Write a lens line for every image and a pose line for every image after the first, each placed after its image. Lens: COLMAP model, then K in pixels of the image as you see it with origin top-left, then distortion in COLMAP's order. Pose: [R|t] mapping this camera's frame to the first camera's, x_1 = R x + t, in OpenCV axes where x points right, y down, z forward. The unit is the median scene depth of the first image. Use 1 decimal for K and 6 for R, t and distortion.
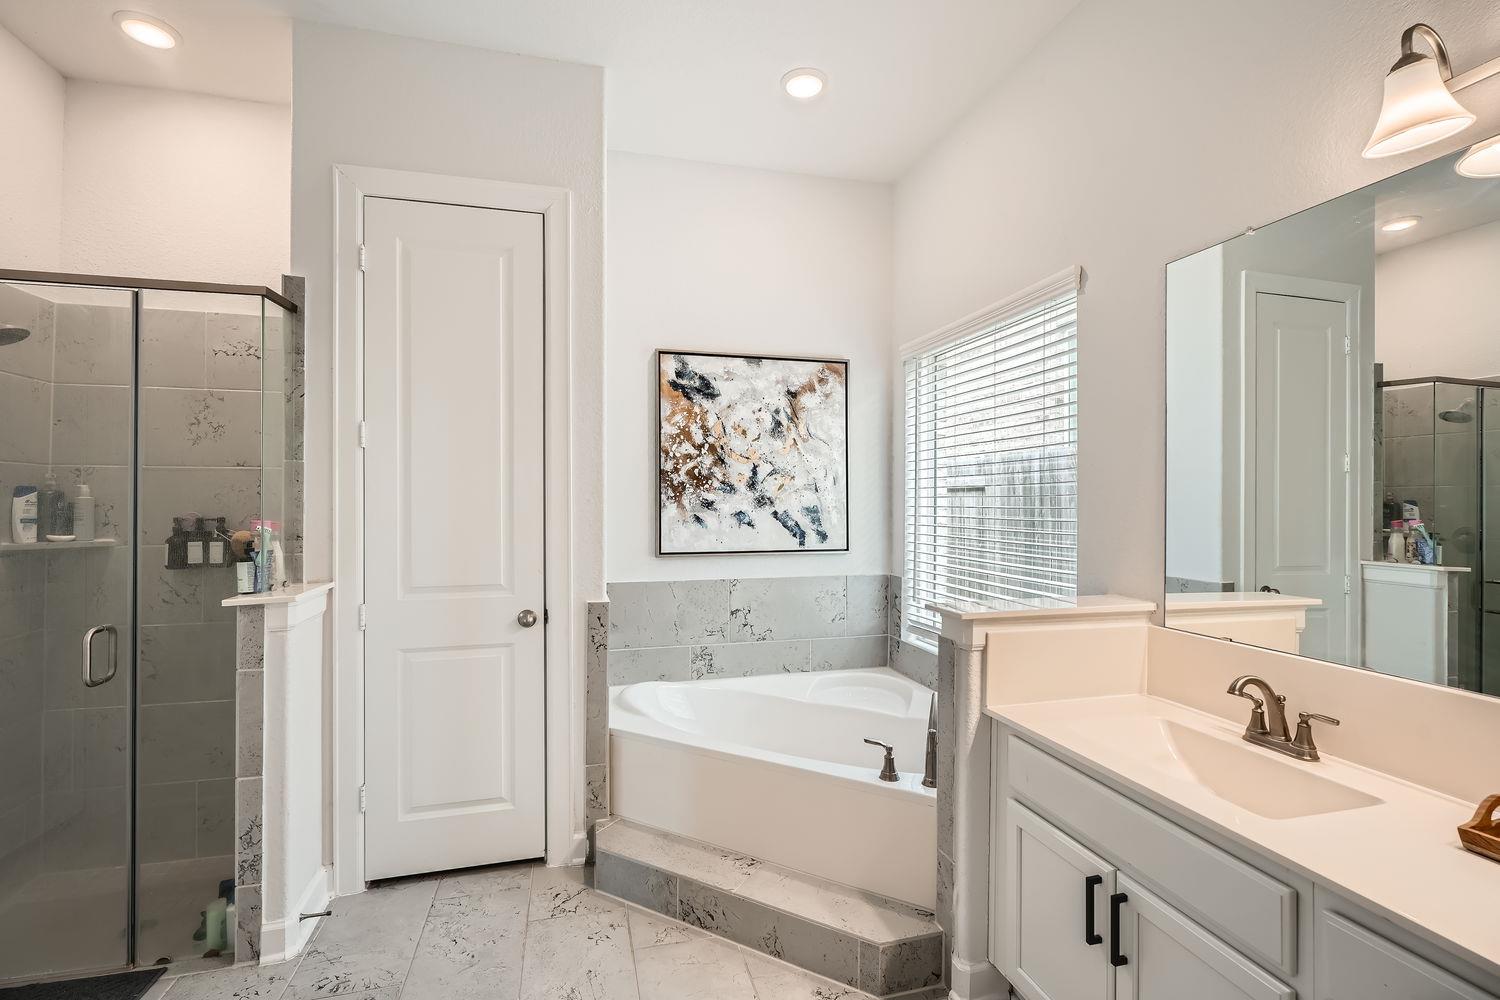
lens RADIAL K [[684.7, 0, 752.8], [0, 684.7, 496.6], [0, 0, 1]] dist [0.001609, 0.000042]
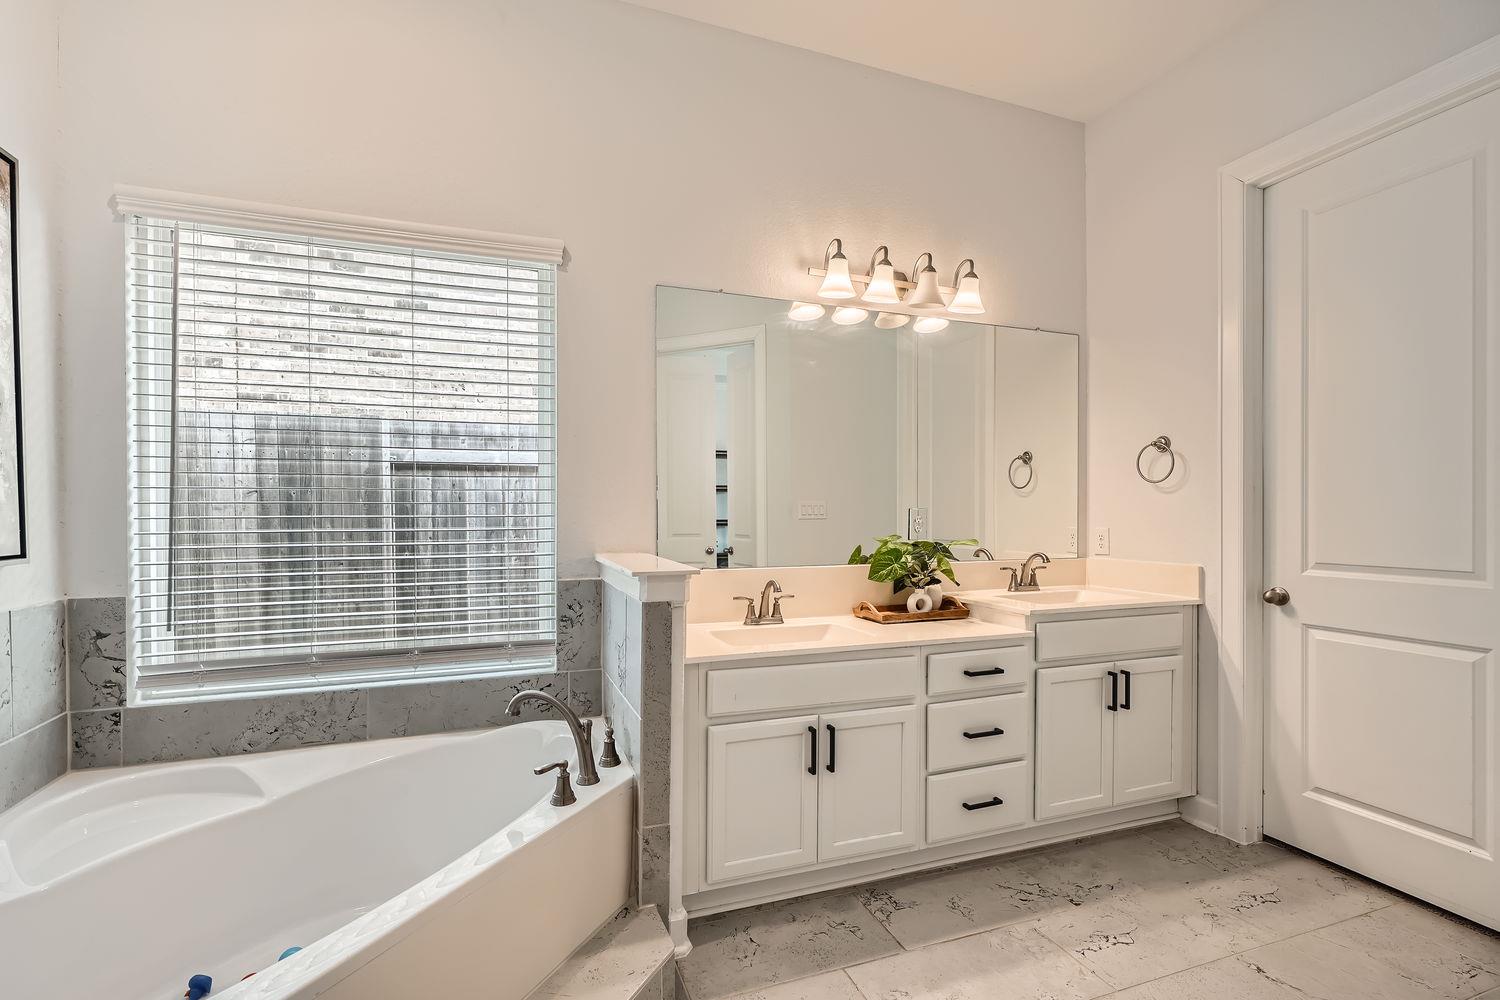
lens RADIAL K [[684.7, 0, 752.5], [0, 684.7, 509.8], [0, 0, 1]] dist [0.001609, 0.000042]
pose [[-0.090946, -0.009486, 0.995811, -0.470733], [-0.007855, 0.999930, 0.008807, 0.044928], [-0.995825, -0.007022, -0.091015, 0.648870]]
